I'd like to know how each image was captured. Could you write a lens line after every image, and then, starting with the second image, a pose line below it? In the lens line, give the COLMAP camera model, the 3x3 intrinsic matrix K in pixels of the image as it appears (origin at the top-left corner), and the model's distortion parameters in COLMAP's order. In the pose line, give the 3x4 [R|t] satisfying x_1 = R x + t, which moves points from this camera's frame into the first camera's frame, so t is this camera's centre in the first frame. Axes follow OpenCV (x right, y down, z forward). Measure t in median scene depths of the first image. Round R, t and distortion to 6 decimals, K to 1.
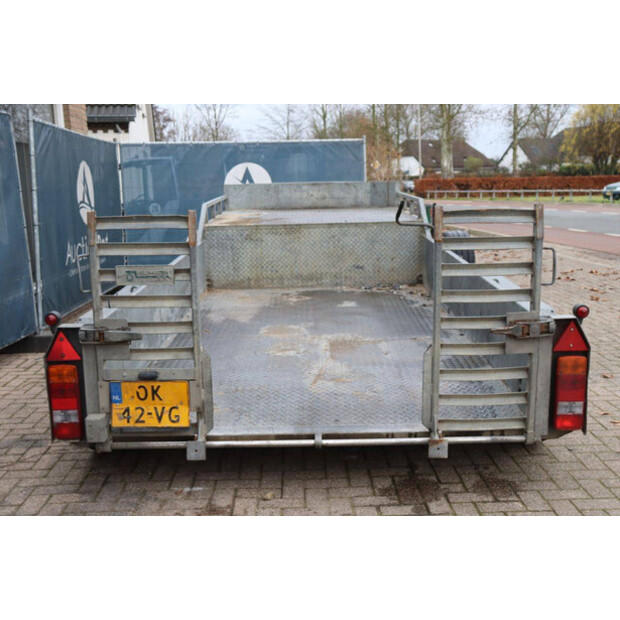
lens RADIAL K [[744.9, 0, 310.0], [0, 744.9, 310.0], [0, 0, 1]] dist [0.004619, 0.041488]
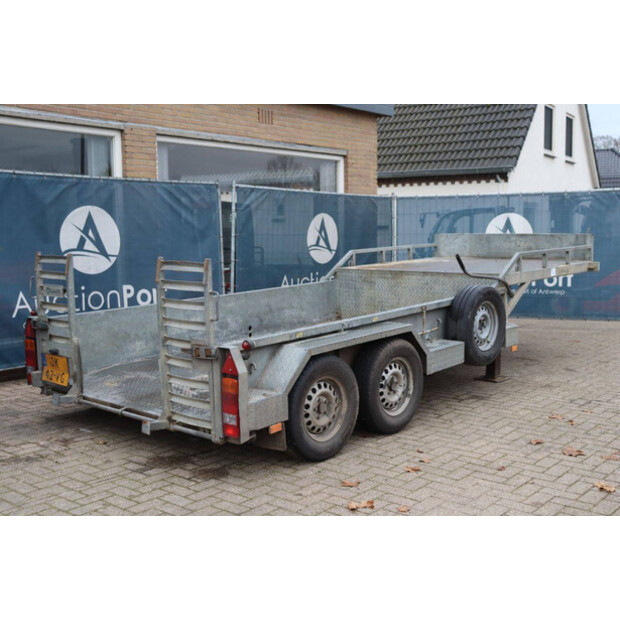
lens RADIAL K [[744.9, 0, 310.0], [0, 744.9, 310.0], [0, 0, 1]] dist [0.004619, 0.041488]
pose [[0.750415, 0.089363, -0.654898, 1.273728], [-0.124015, 0.992258, -0.006705, -0.062431], [0.649229, 0.086248, 0.755687, 0.108093]]
